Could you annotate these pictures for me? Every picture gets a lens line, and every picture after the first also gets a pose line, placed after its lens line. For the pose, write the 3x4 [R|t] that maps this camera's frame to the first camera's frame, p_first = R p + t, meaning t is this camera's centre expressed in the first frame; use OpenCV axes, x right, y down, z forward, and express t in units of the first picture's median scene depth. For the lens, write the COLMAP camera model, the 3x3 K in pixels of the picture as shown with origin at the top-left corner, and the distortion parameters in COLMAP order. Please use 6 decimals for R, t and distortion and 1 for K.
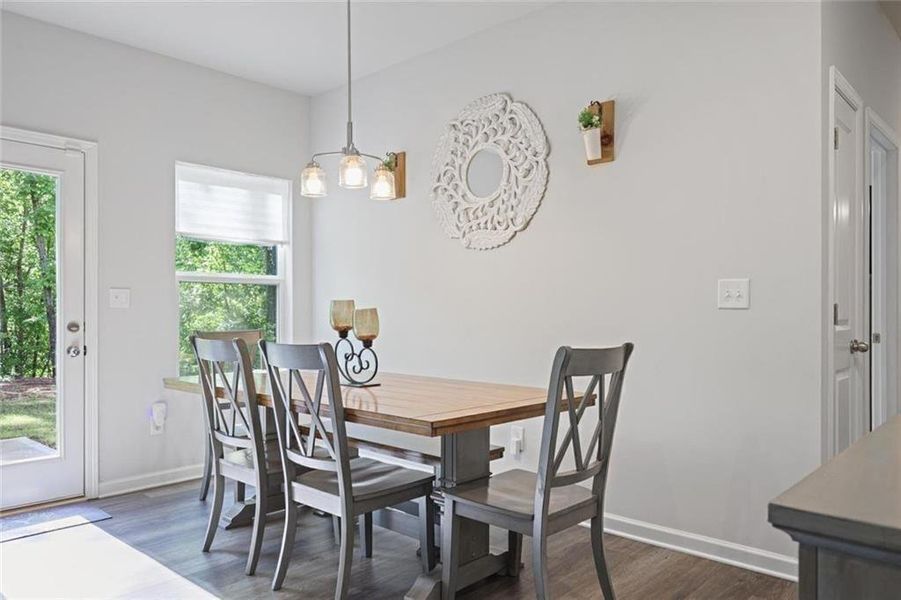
lens RADIAL K [[636.2, 0, 450.3], [0, 636.2, 304.4], [0, 0, 1]] dist [0.014049, 0.004419]
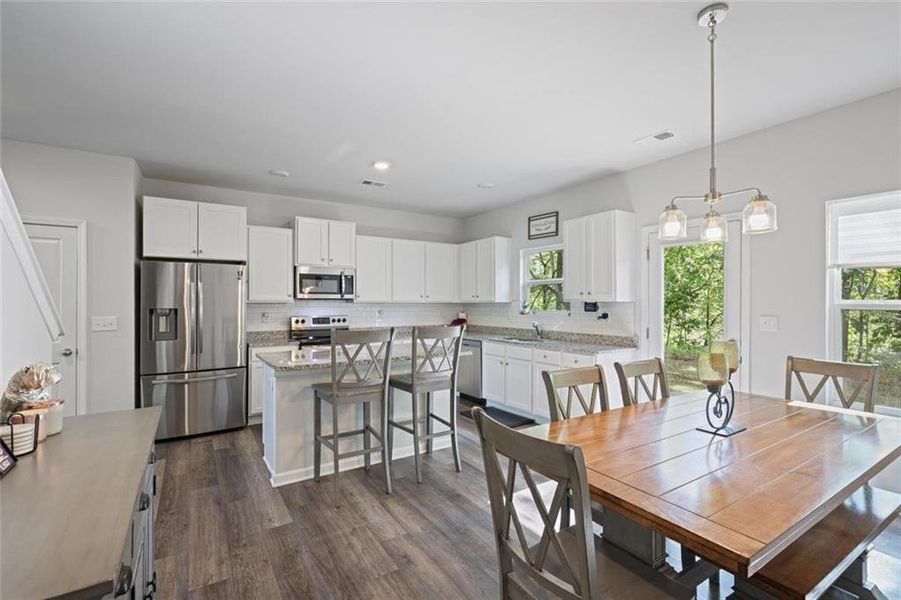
lens RADIAL K [[410.7, 0, 452.6], [0, 410.7, 301.0], [0, 0, 1]] dist [0.009905, 0.000621]
pose [[-0.259478, 0.000665, -0.965749, 0.477662], [0.005051, 0.999987, -0.000668, -0.062654], [0.965736, -0.005052, -0.259478, 0.631424]]
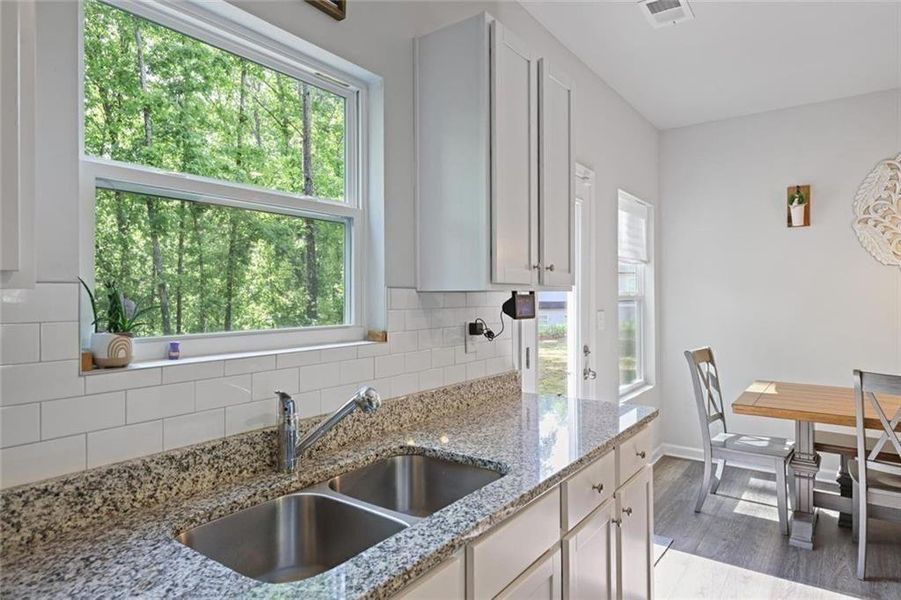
lens RADIAL K [[525.6, 0, 450.6], [0, 525.6, 293.8], [0, 0, 1]] dist [0.003937, -0.003643]
pose [[0.994613, 0.000523, 0.103659, -0.894986], [-0.000419, 0.999999, -0.001030, -0.054970], [-0.103660, 0.000981, 0.994612, 0.174071]]
